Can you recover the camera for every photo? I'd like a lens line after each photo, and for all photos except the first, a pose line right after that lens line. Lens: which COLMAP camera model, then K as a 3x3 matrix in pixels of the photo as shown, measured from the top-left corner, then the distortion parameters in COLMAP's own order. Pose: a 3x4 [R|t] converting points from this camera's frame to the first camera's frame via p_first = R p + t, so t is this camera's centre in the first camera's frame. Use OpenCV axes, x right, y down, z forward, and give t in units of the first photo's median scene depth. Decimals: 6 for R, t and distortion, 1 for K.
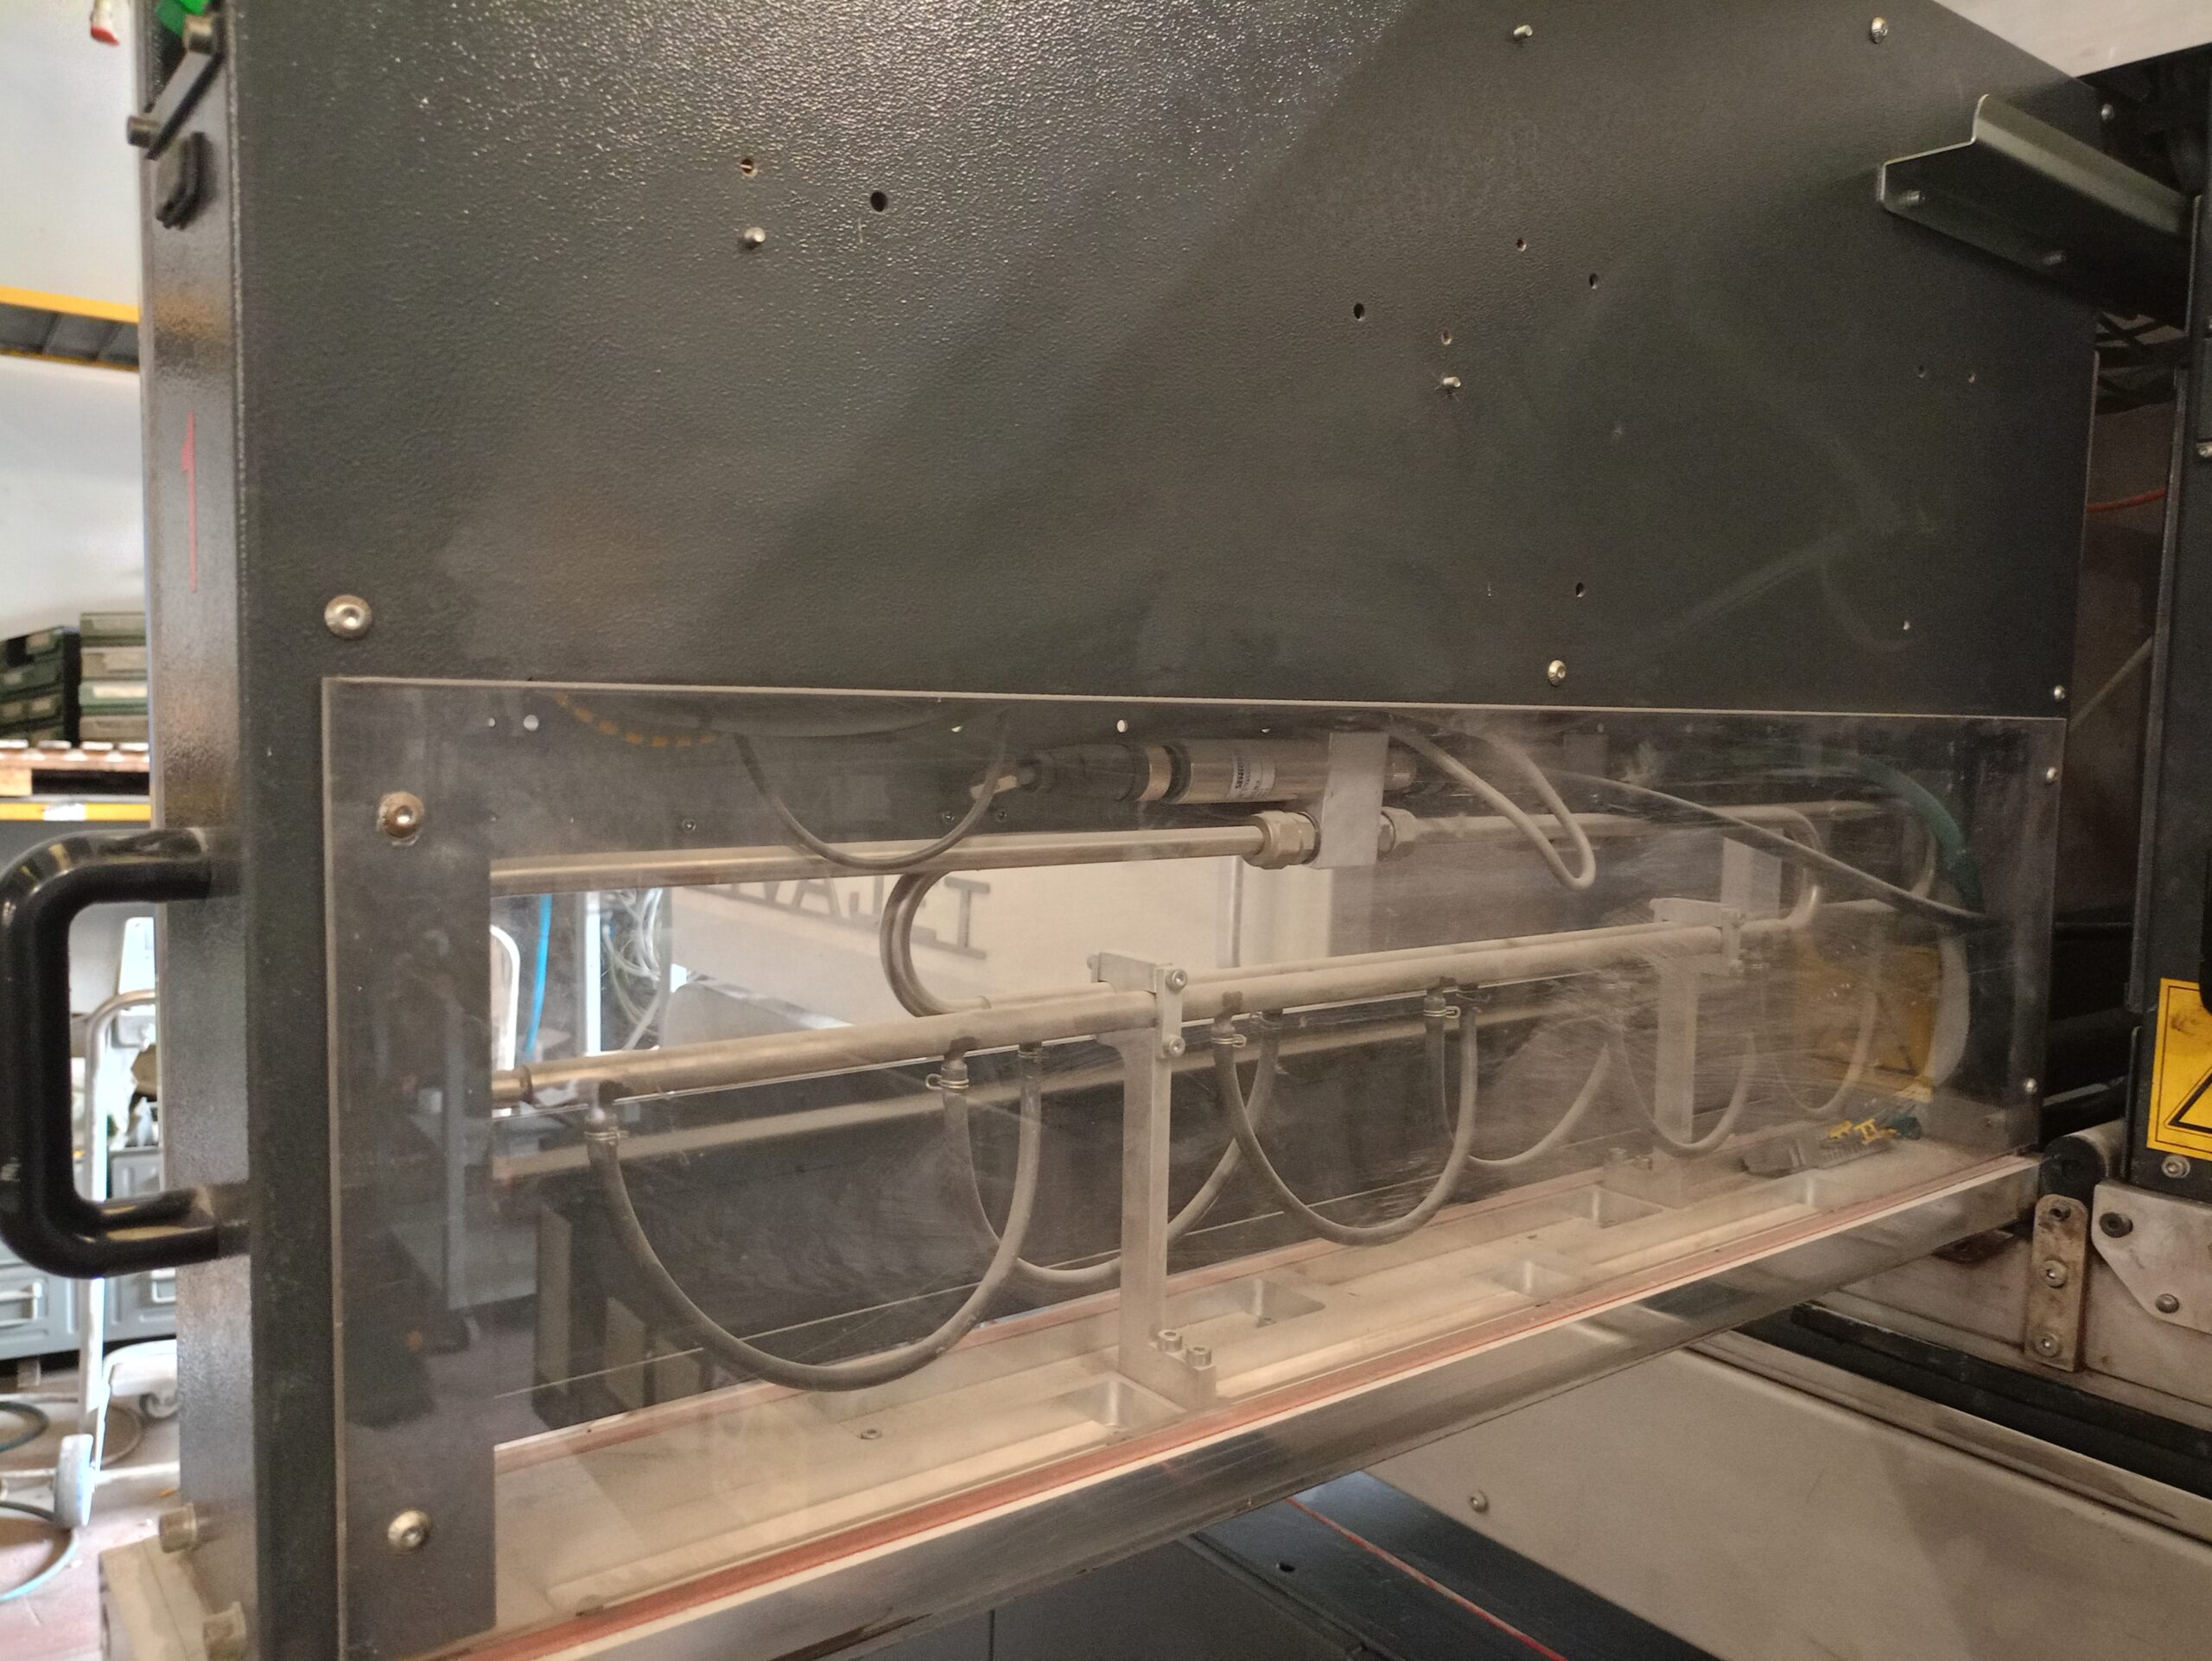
lens RADIAL K [[1660.3, 0, 1105.9], [0, 1660.3, 831.7], [0, 0, 1]] dist [0.002092, 0.000208]
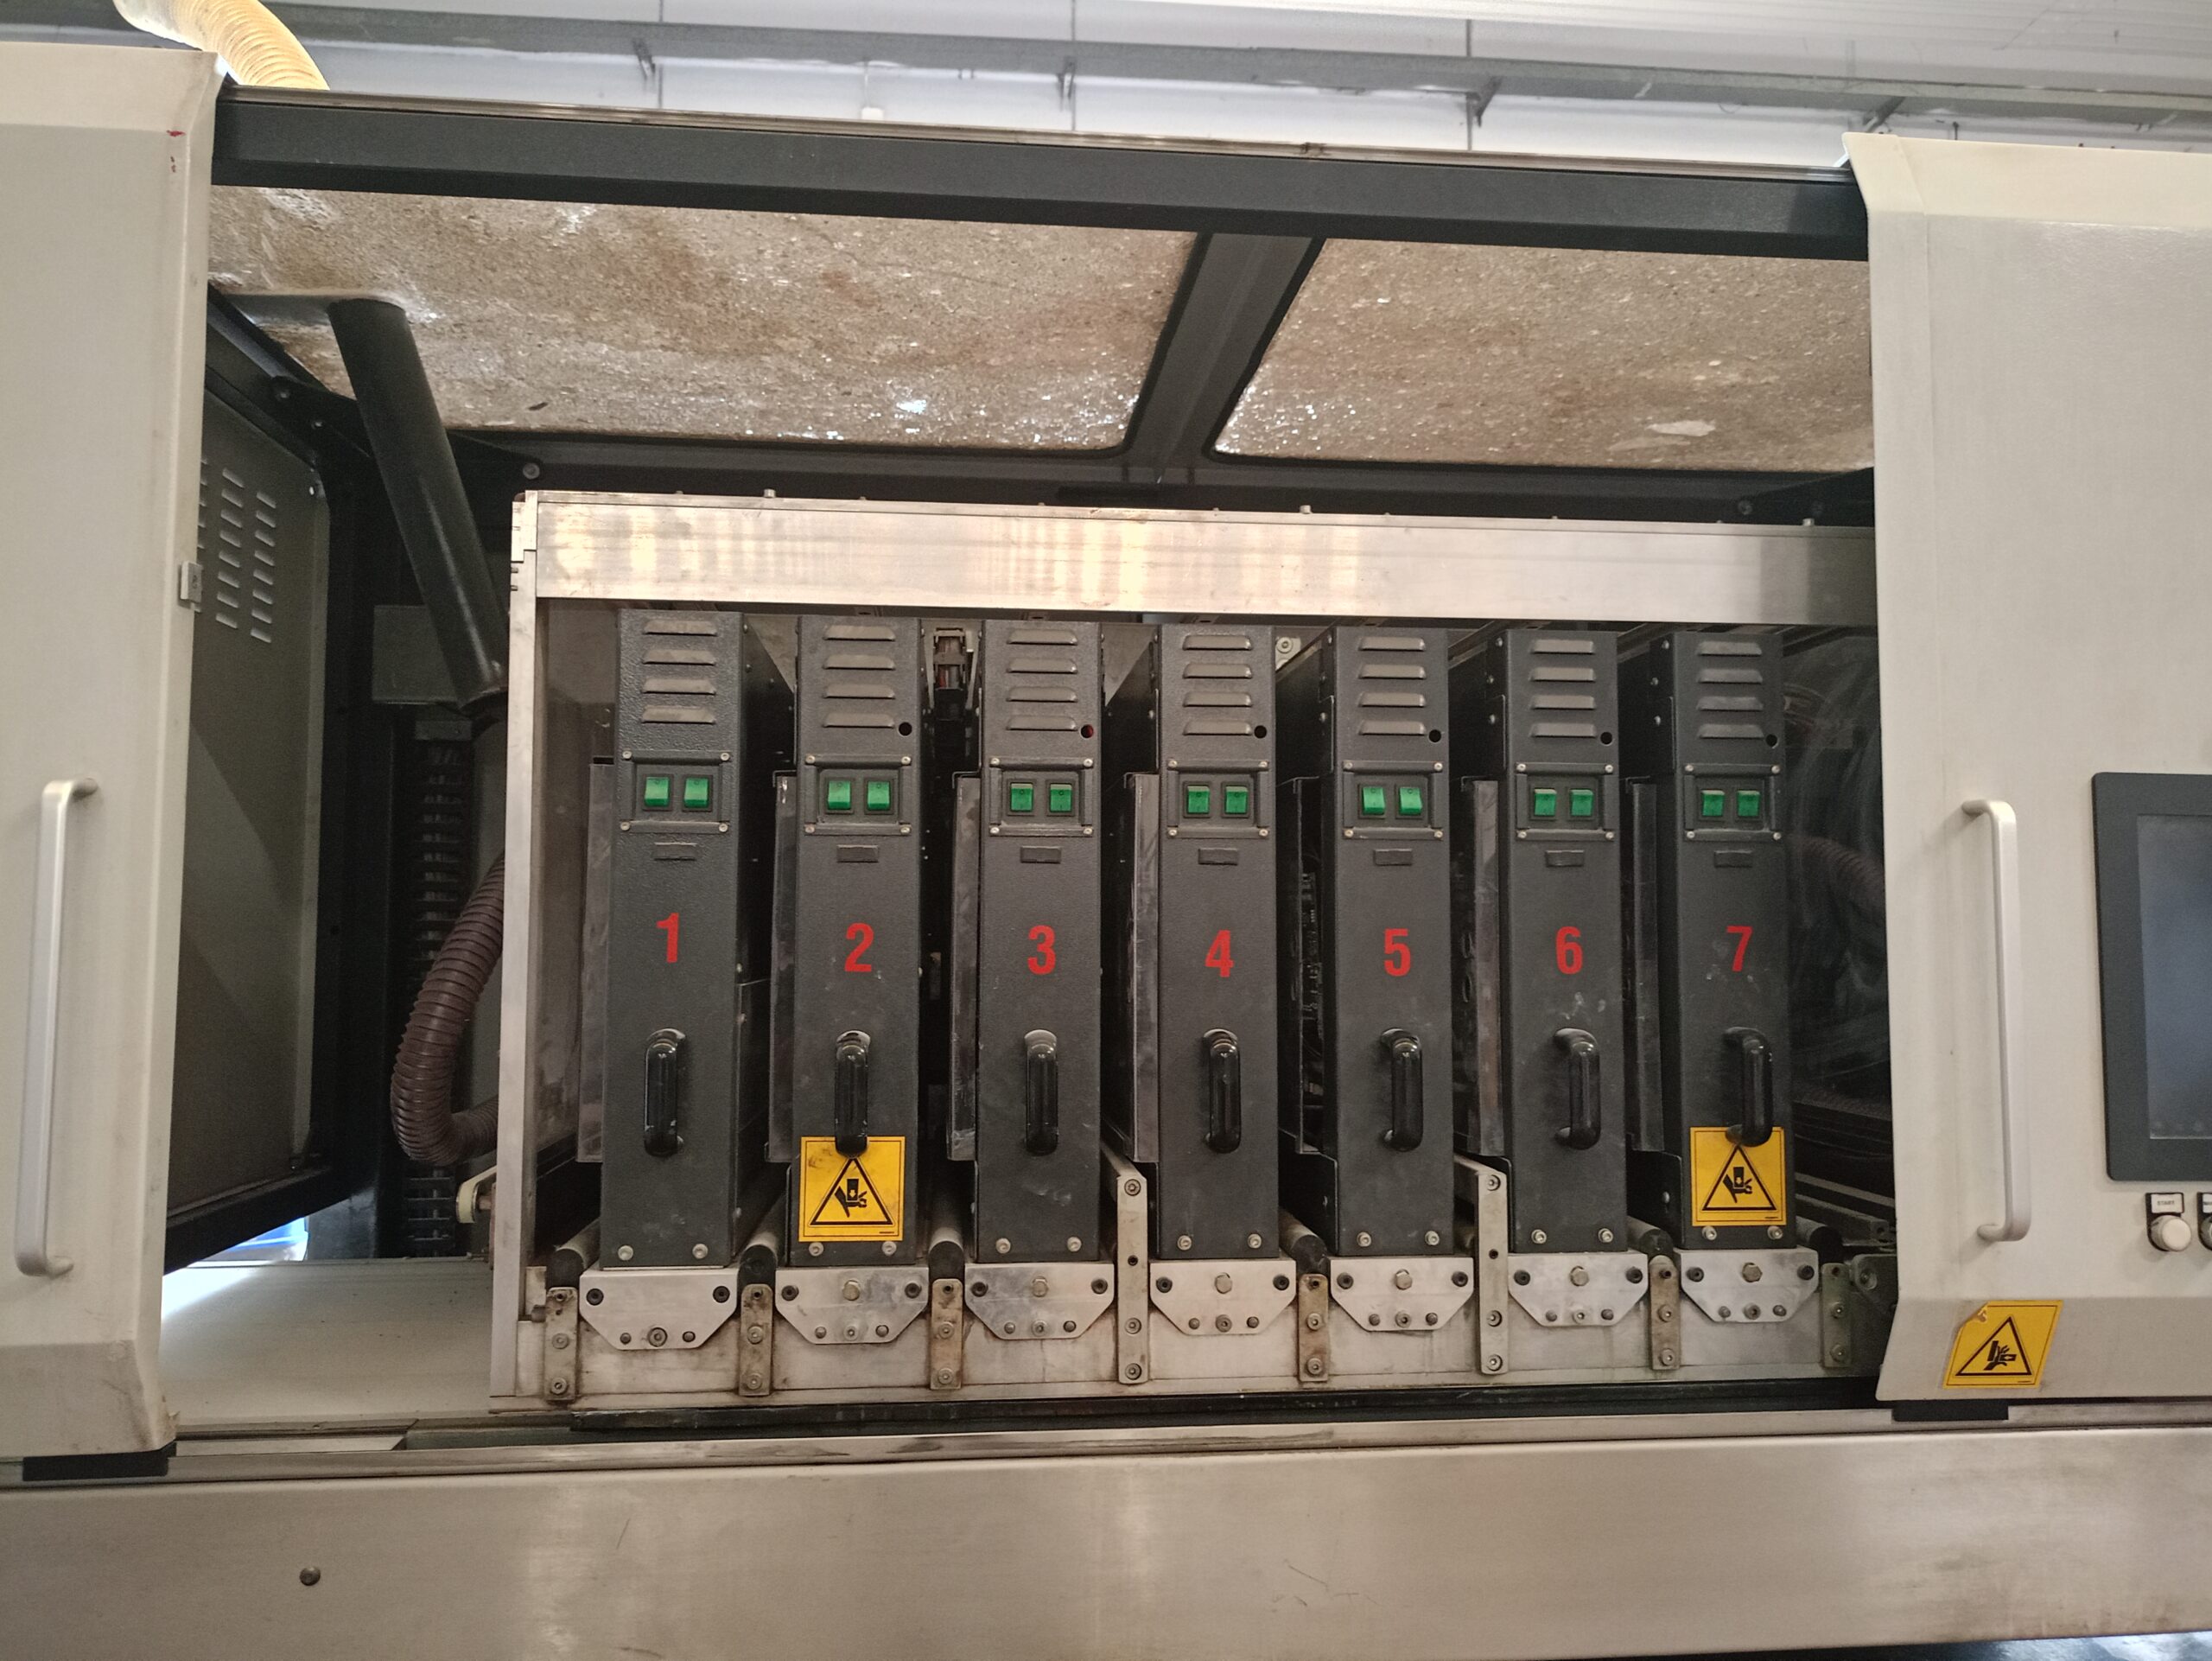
lens RADIAL K [[1660.3, 0, 1105.5], [0, 1660.3, 828.1], [0, 0, 1]] dist [0.002092, 0.000208]
pose [[0.529603, 0.029740, 0.847724, -0.614991], [0.084855, 0.992515, -0.087831, -0.046811], [-0.843991, 0.118450, 0.523115, -0.168634]]
